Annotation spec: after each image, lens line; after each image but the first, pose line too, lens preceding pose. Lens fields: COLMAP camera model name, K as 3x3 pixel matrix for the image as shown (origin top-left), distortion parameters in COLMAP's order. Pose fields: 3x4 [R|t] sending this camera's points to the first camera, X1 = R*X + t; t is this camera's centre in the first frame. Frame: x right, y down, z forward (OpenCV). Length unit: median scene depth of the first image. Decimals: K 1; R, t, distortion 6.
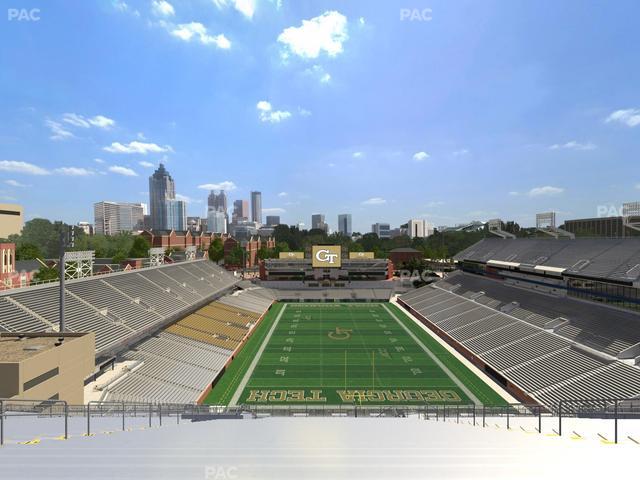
lens RADIAL K [[320.6, 0, 319.4], [0, 320.6, 240.9], [0, 0, 1]] dist [-0.000445, 0.000283]
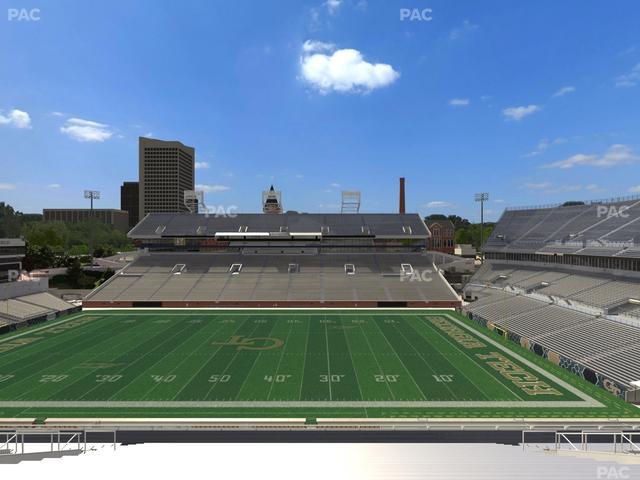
lens RADIAL K [[320.6, 0, 320.3], [0, 320.6, 239.7], [0, 0, 1]] dist [-0.000445, 0.000283]
pose [[-0.002456, 0.000297, 0.999997, -0.316007], [0.004150, 0.999991, -0.000287, 0.063032], [-0.999988, 0.004149, -0.002458, 0.534073]]
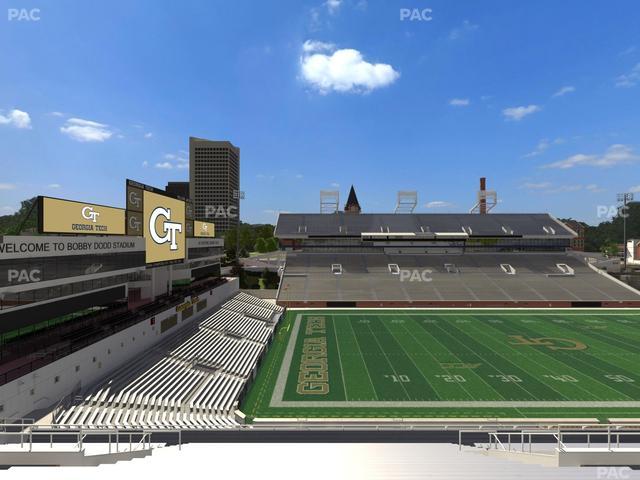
lens RADIAL K [[320.6, 0, 319.5], [0, 320.6, 240.2], [0, 0, 1]] dist [-0.000445, 0.000283]
pose [[-0.001973, -0.000840, 0.999998, -0.315056], [0.004017, 0.999992, 0.000847, 0.061756], [-0.999990, 0.004018, -0.001969, 0.862939]]
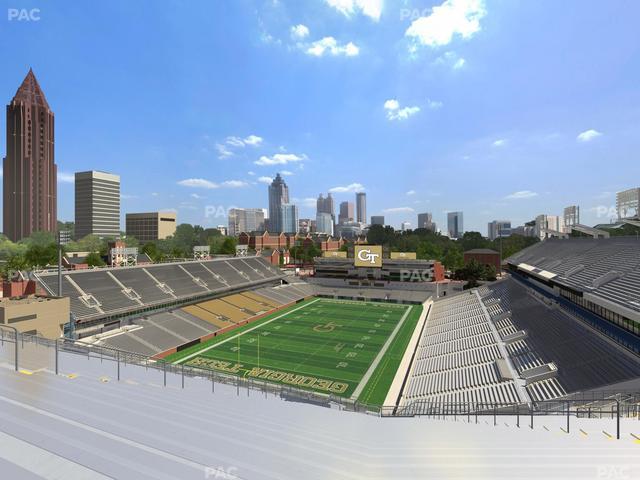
lens RADIAL K [[320.6, 0, 319.4], [0, 320.6, 240.0], [0, 0, 1]] dist [-0.000445, 0.000283]
pose [[0.923369, -0.000159, -0.383913, 0.277179], [-0.000828, 0.999997, -0.002405, 0.000038], [0.383912, 0.002538, 0.923366, -0.000304]]
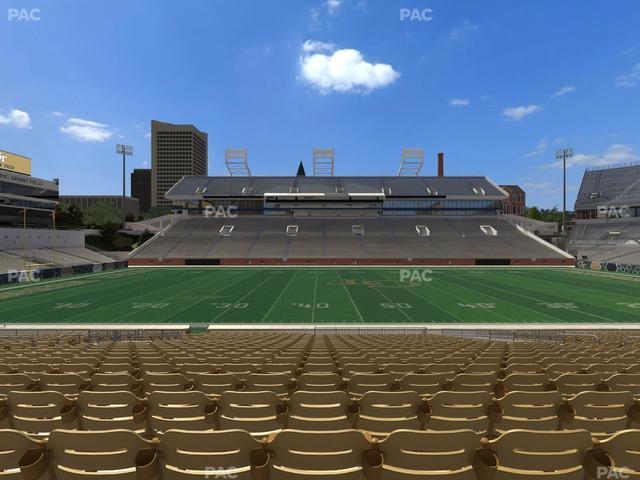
lens RADIAL K [[320.6, 0, 319.8], [0, 320.6, 239.1], [0, 0, 1]] dist [-0.000445, 0.000283]
pose [[-0.001532, 0.002448, 0.999996, -0.231082], [0.004481, 0.999987, -0.002442, 0.139961], [-0.999989, 0.004477, -0.001543, 0.658755]]
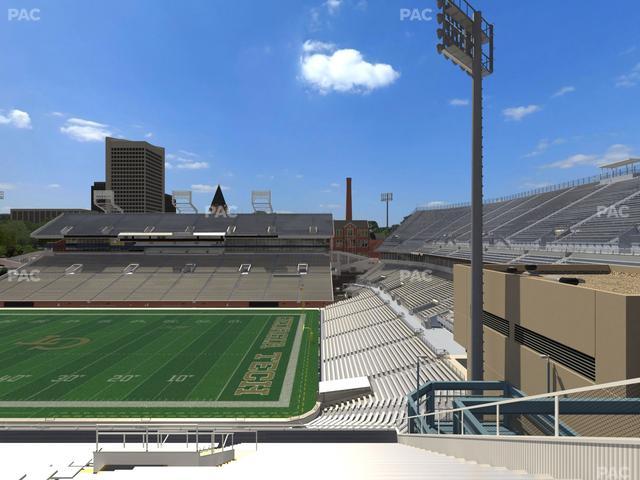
lens RADIAL K [[320.6, 0, 320.8], [0, 320.6, 239.9], [0, 0, 1]] dist [-0.000445, 0.000283]
pose [[-0.002509, -0.000376, 0.999997, -0.316672], [0.004261, 0.999991, 0.000386, 0.063869], [-0.999988, 0.004262, -0.002507, 0.316441]]
